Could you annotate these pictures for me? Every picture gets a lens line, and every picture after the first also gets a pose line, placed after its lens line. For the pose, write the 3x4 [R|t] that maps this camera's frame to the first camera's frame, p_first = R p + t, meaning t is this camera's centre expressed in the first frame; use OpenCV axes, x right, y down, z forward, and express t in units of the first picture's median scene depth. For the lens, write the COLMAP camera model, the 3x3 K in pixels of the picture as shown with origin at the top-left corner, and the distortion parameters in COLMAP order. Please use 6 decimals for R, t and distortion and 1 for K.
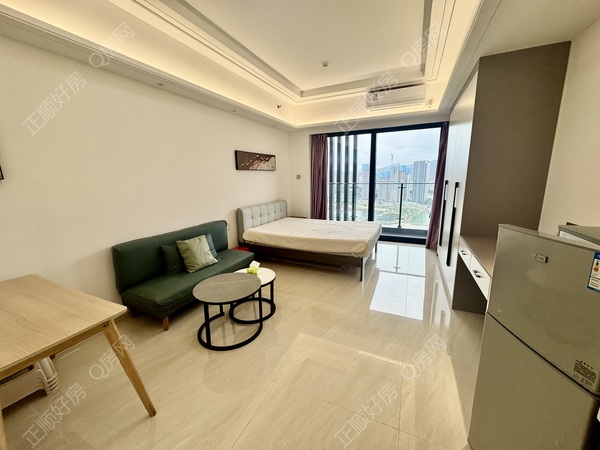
lens RADIAL K [[238.2, 0, 301.7], [0, 238.2, 228.0], [0, 0, 1]] dist [-0.002866, -0.000886]
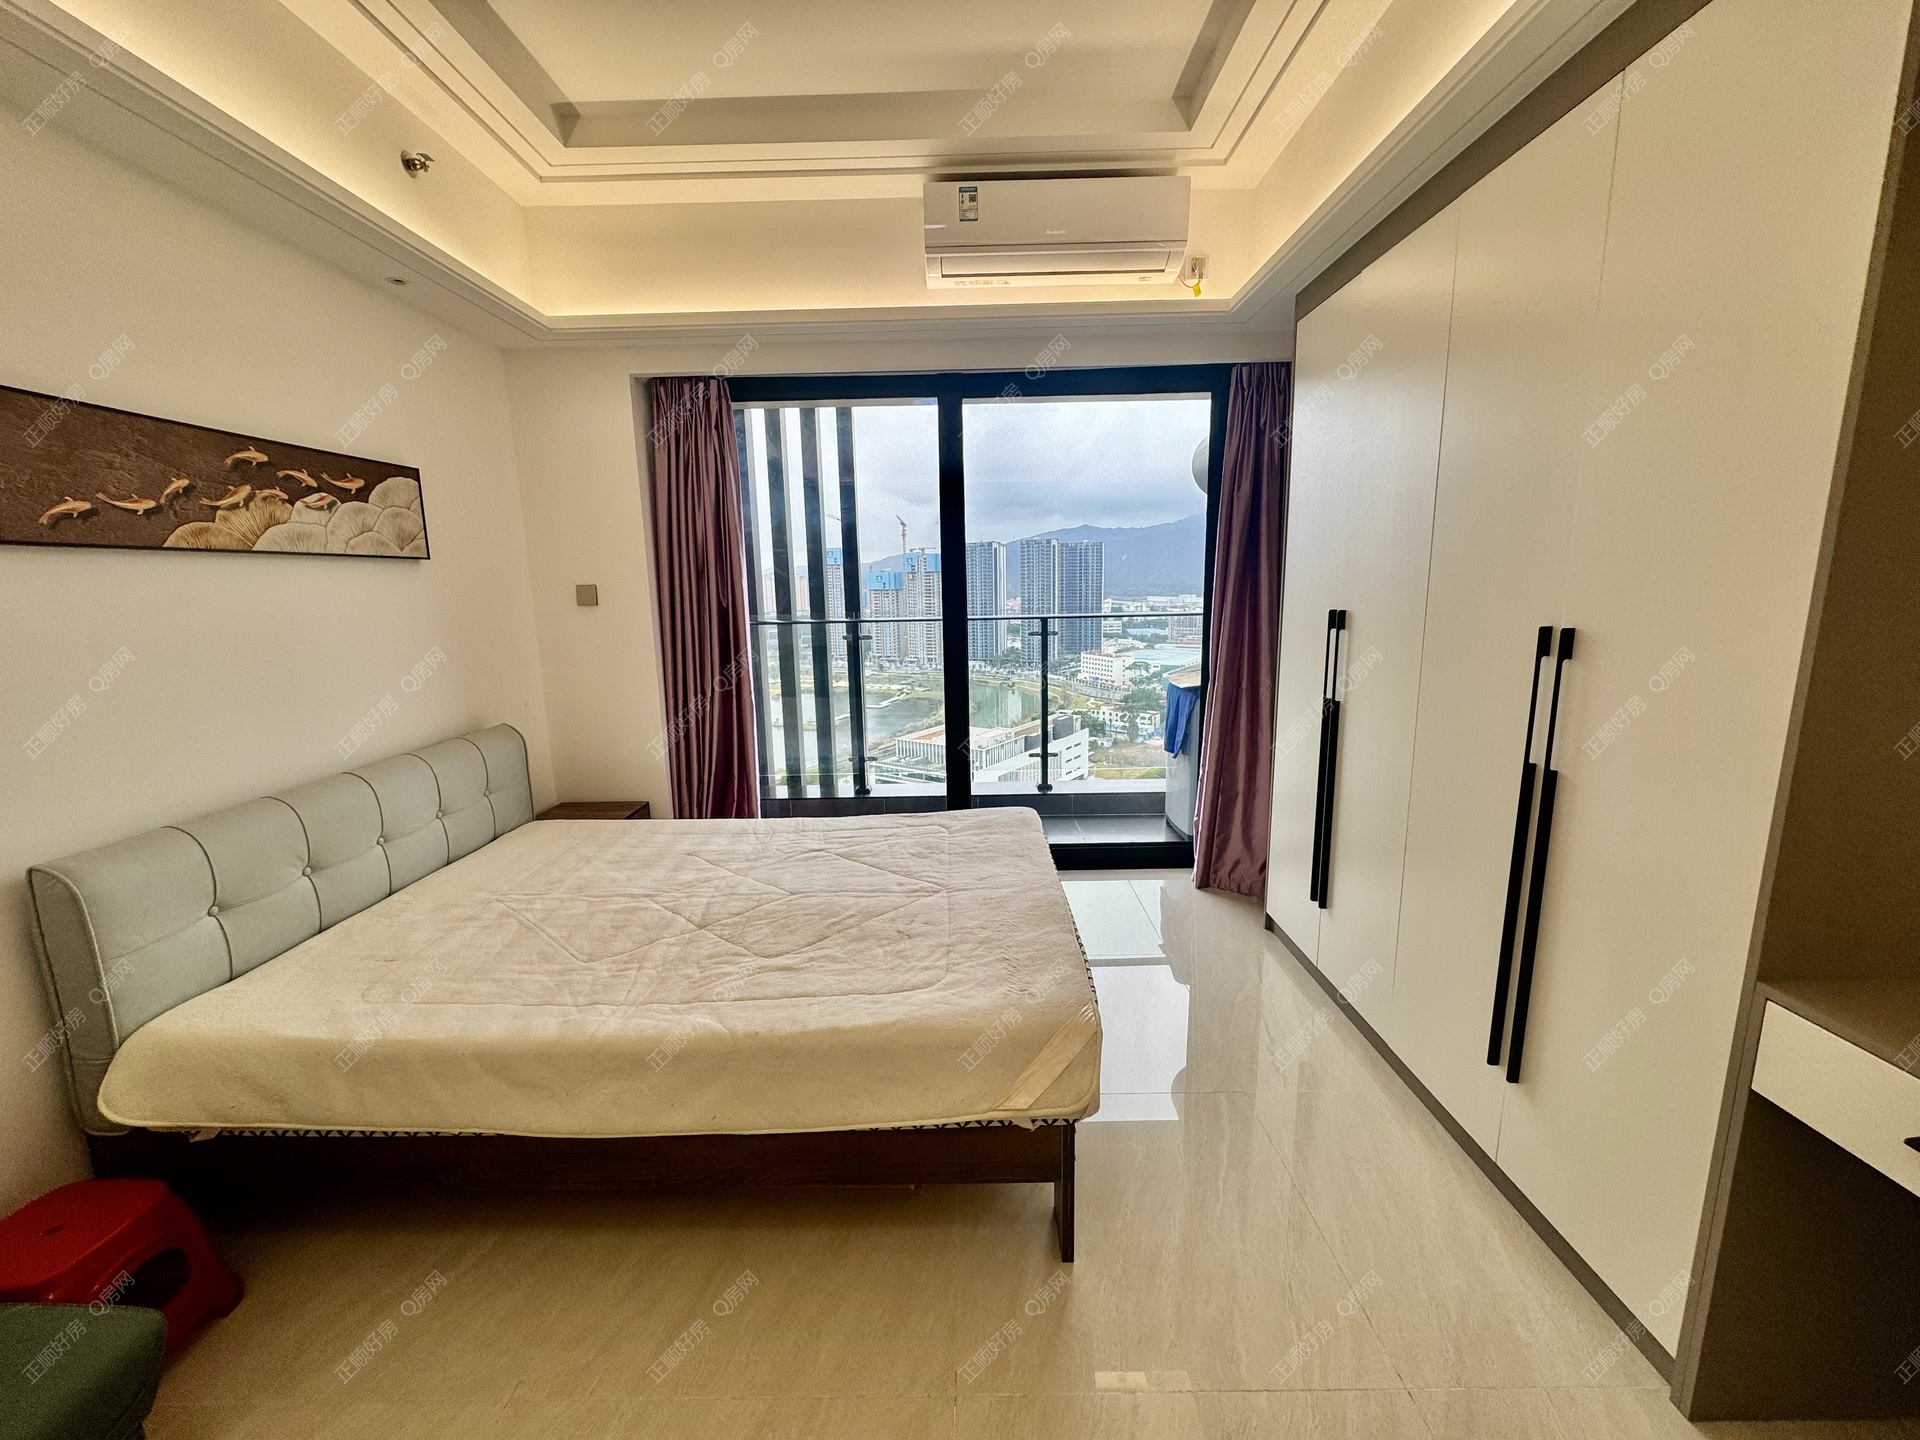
lens RADIAL K [[762.2, 0, 955.9], [0, 762.2, 722.8], [0, 0, 1]] dist [-0.002866, -0.000886]
pose [[0.914162, -0.073685, 0.398594, 0.007237], [0.088643, 0.995878, -0.019199, -0.090966], [-0.395537, 0.052884, 0.916926, 0.399674]]
